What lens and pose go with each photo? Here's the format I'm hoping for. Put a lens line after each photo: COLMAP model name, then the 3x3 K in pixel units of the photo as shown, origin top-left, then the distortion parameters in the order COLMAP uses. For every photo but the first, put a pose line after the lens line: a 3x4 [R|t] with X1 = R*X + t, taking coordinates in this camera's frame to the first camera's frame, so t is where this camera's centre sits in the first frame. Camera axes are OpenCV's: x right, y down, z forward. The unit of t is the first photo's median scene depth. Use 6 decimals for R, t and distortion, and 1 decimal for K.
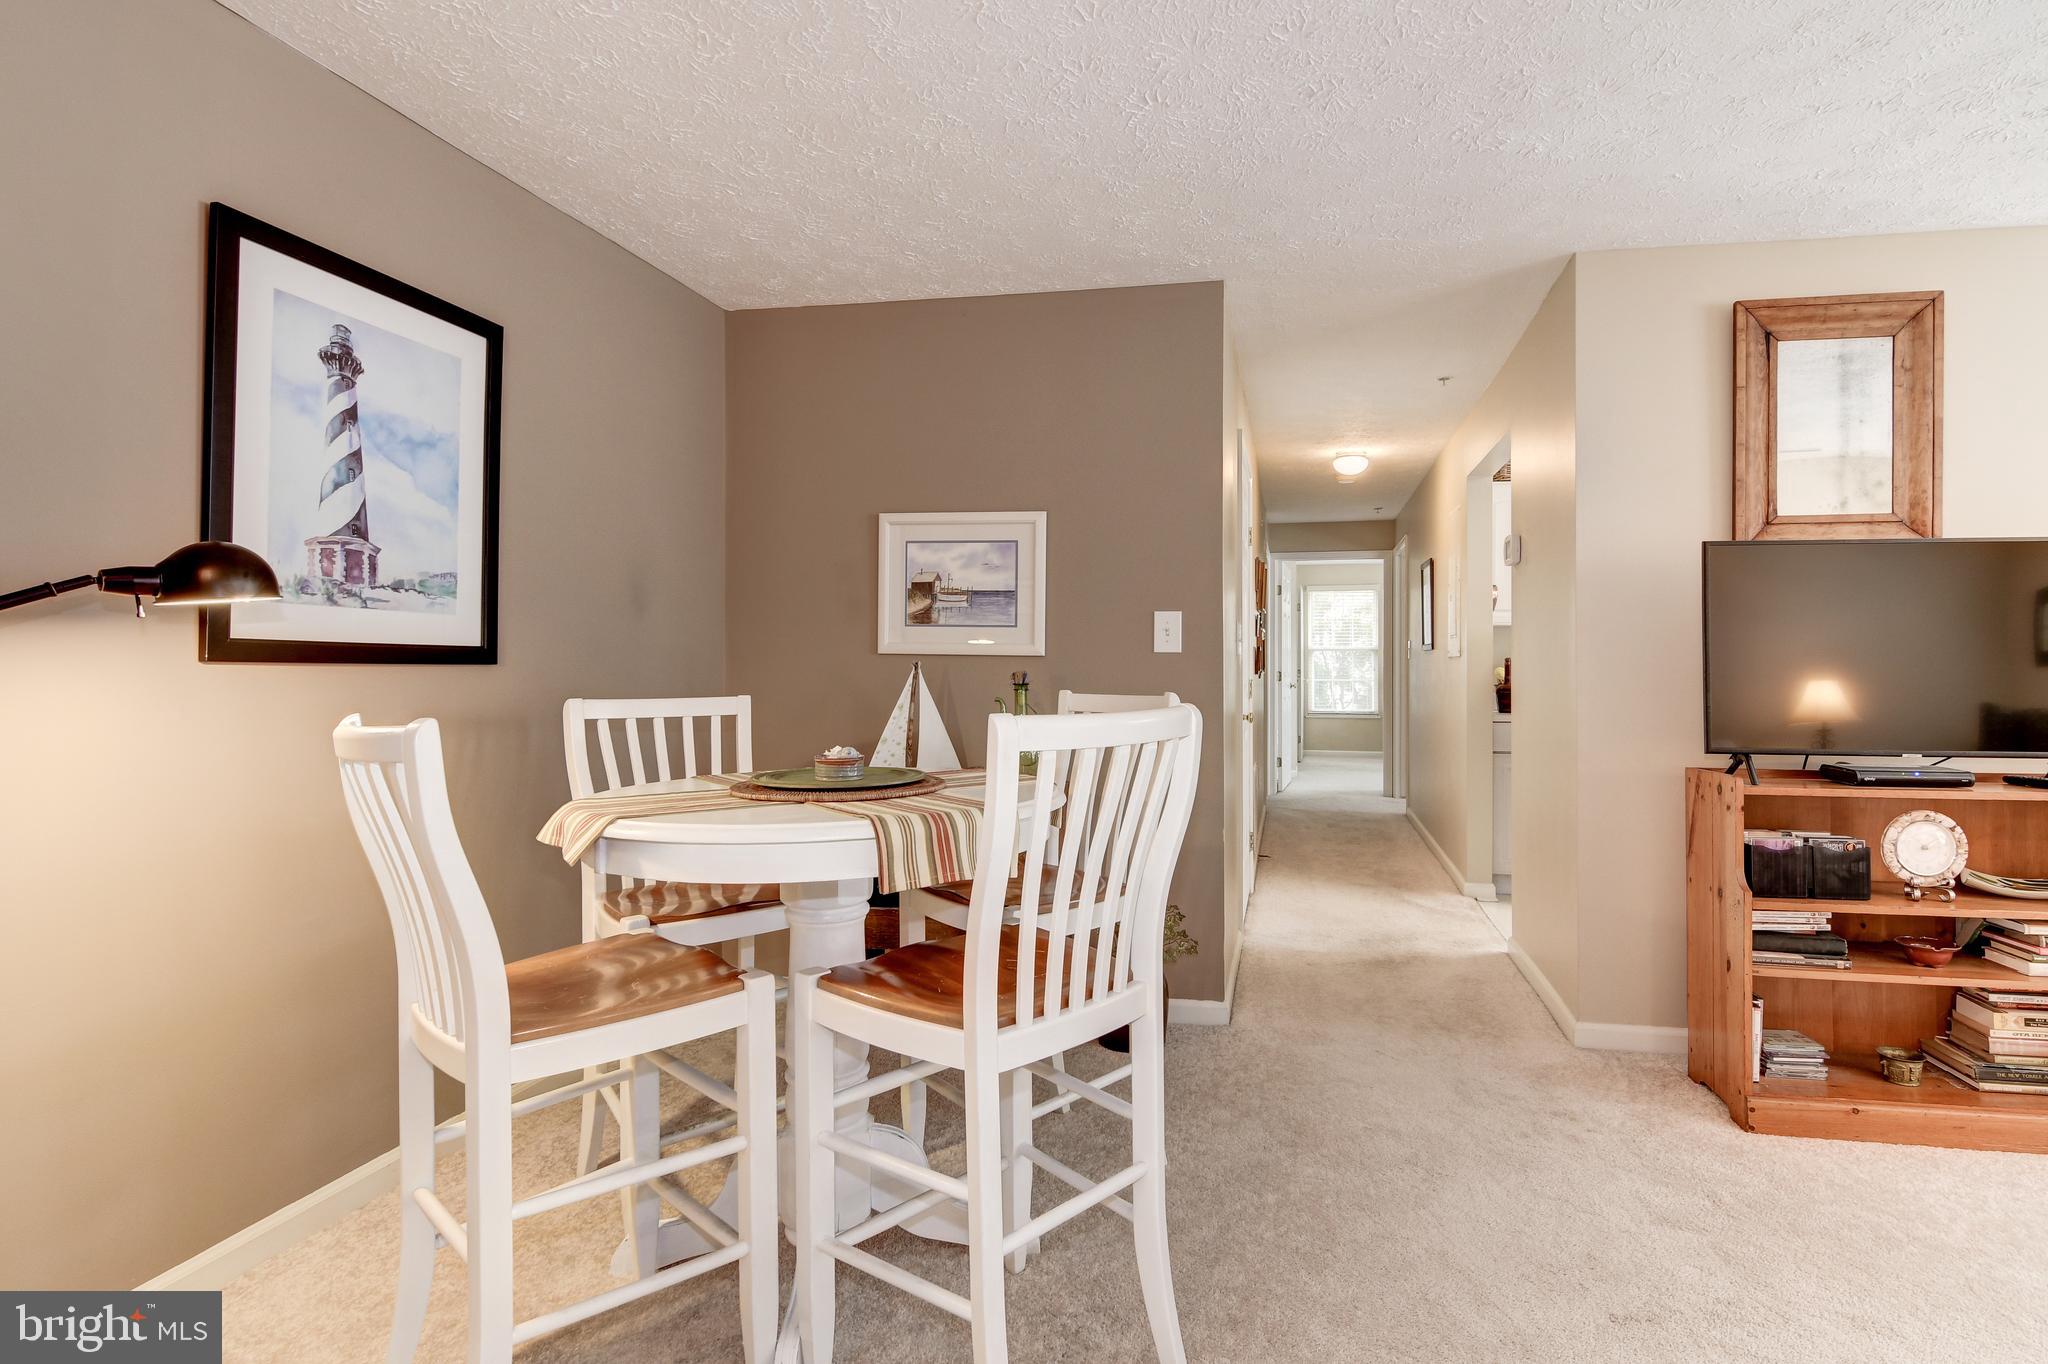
lens RADIAL K [[989.3, 0, 1017.4], [0, 989.3, 659.4], [0, 0, 1]] dist [0.006555, -0.008964]
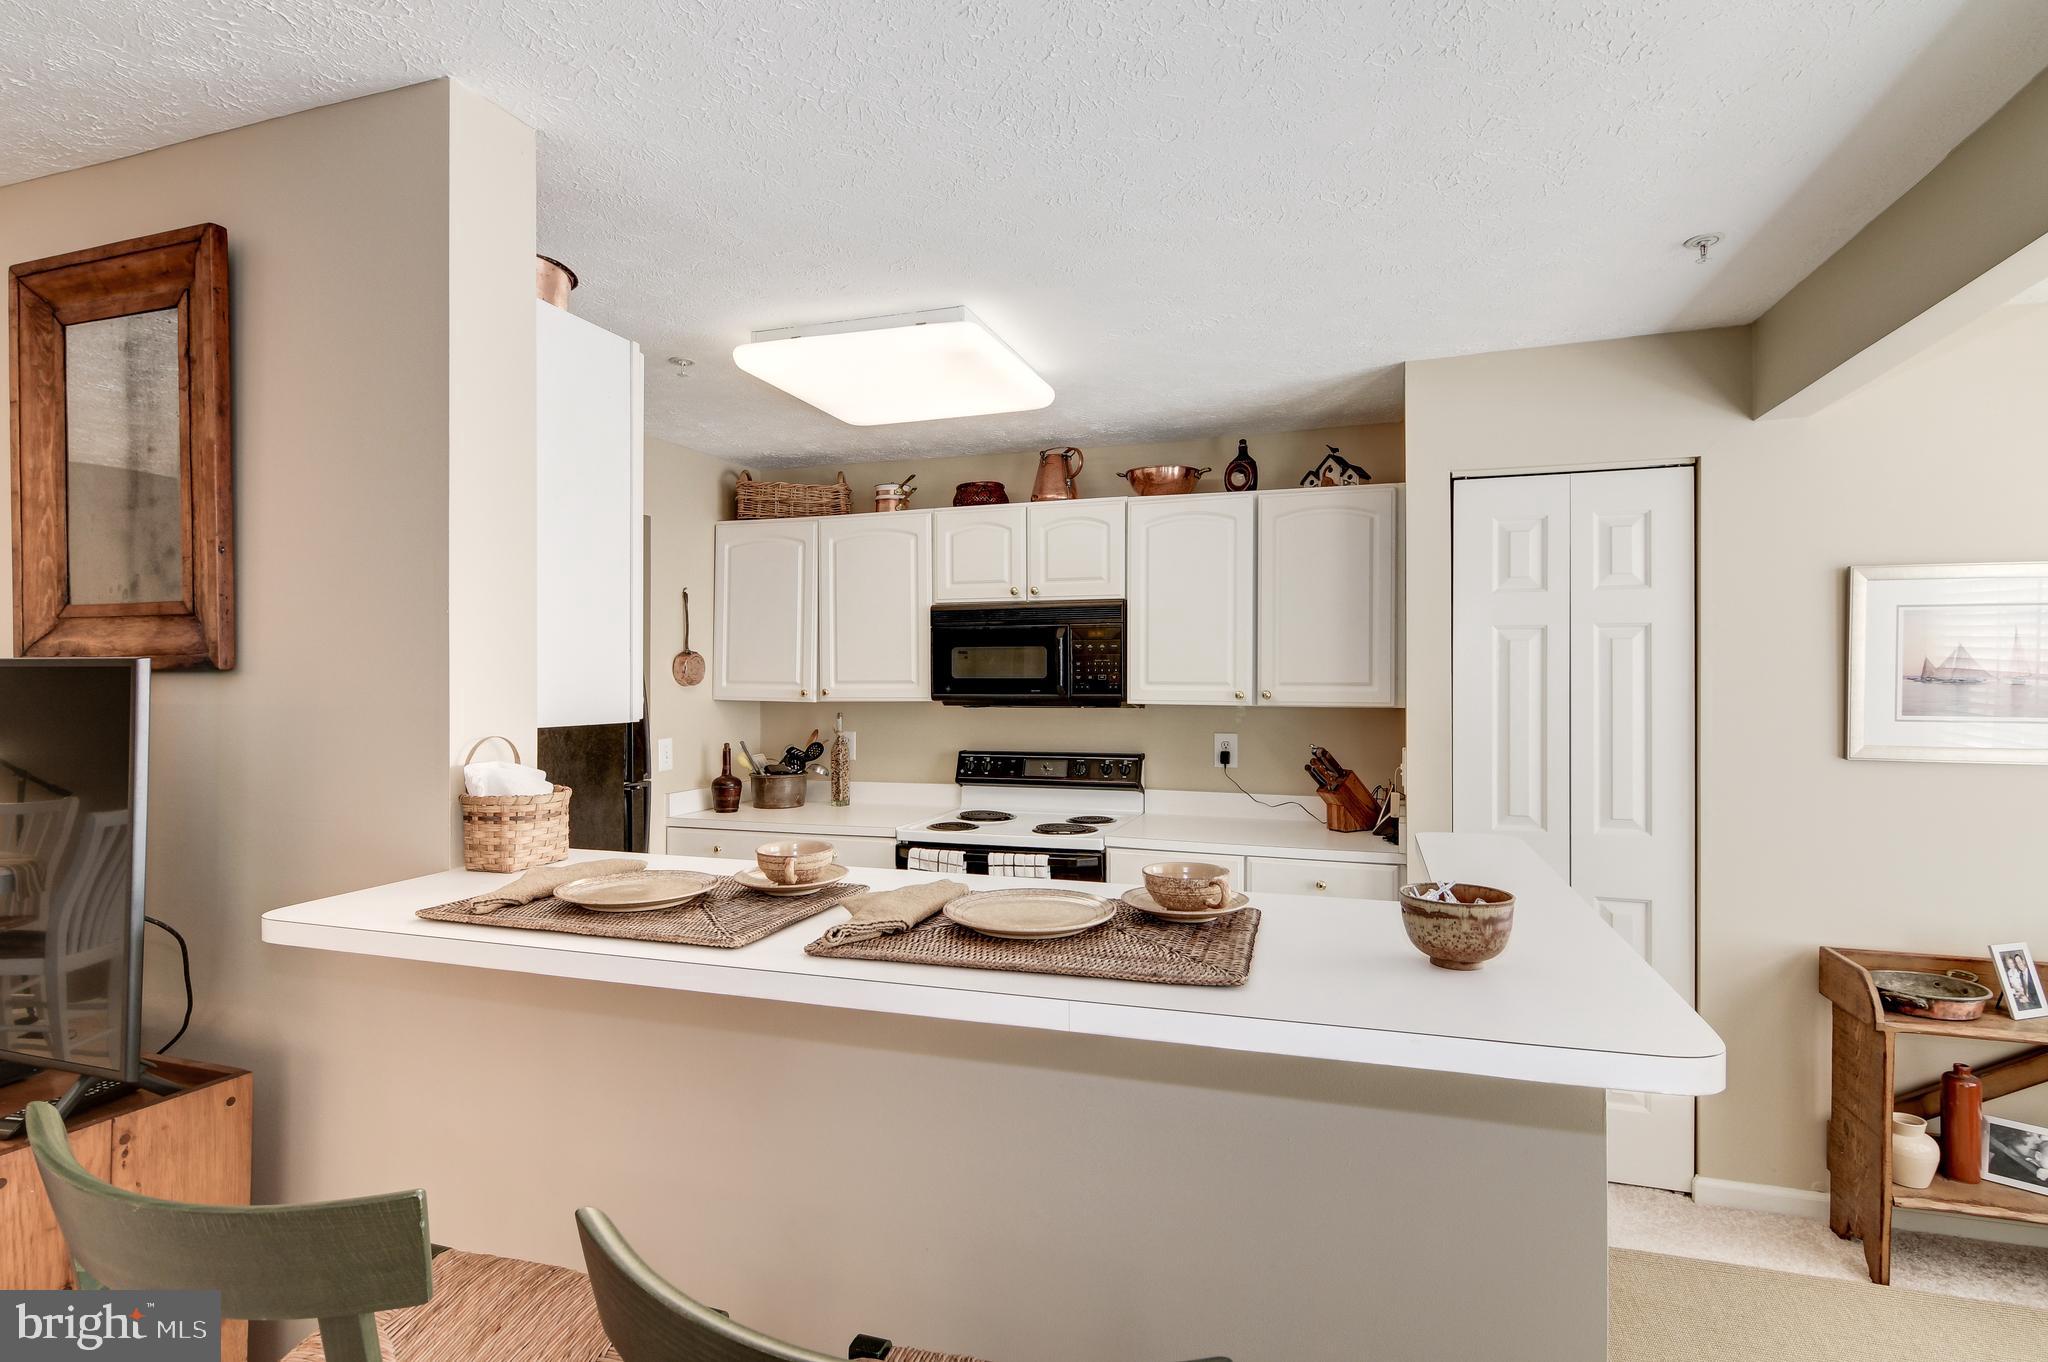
lens RADIAL K [[989.3, 0, 1013.1], [0, 989.3, 677.9], [0, 0, 1]] dist [0.006555, -0.008964]
pose [[0.990409, 0.001250, -0.138160, 1.688176], [-0.000459, 0.999983, 0.005760, -0.119573], [0.138165, -0.005641, 0.990393, 0.540179]]
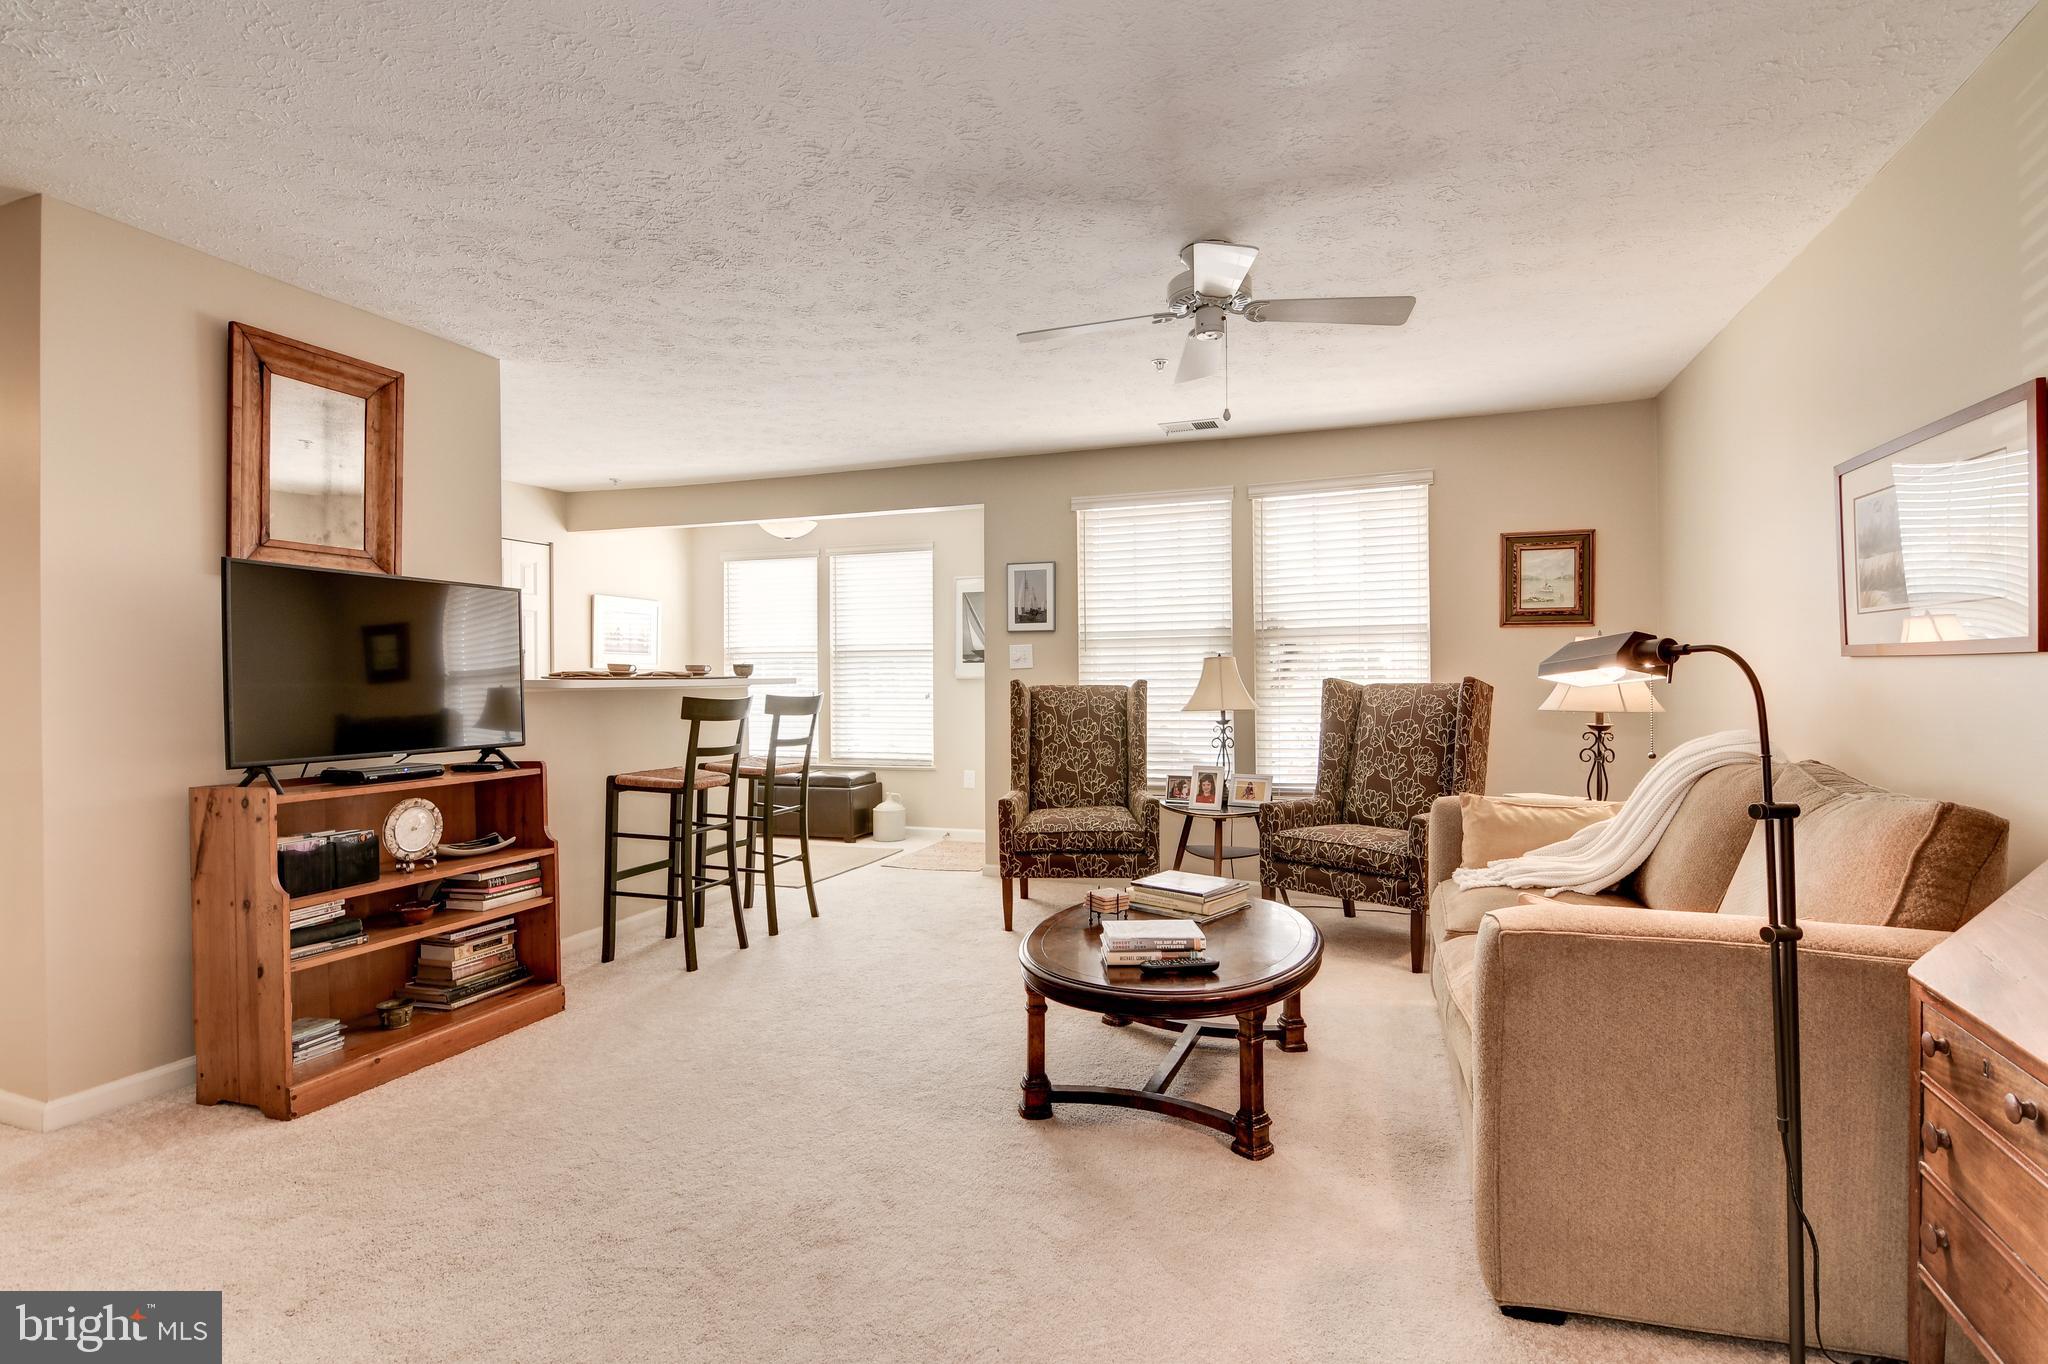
lens RADIAL K [[989.3, 0, 1033.9], [0, 989.3, 674.8], [0, 0, 1]] dist [0.006555, -0.008964]
pose [[0.157459, 0.002539, 0.987522, -0.165980], [-0.001318, 0.999996, -0.002361, 0.000671], [-0.987525, -0.000930, 0.157462, 0.039816]]
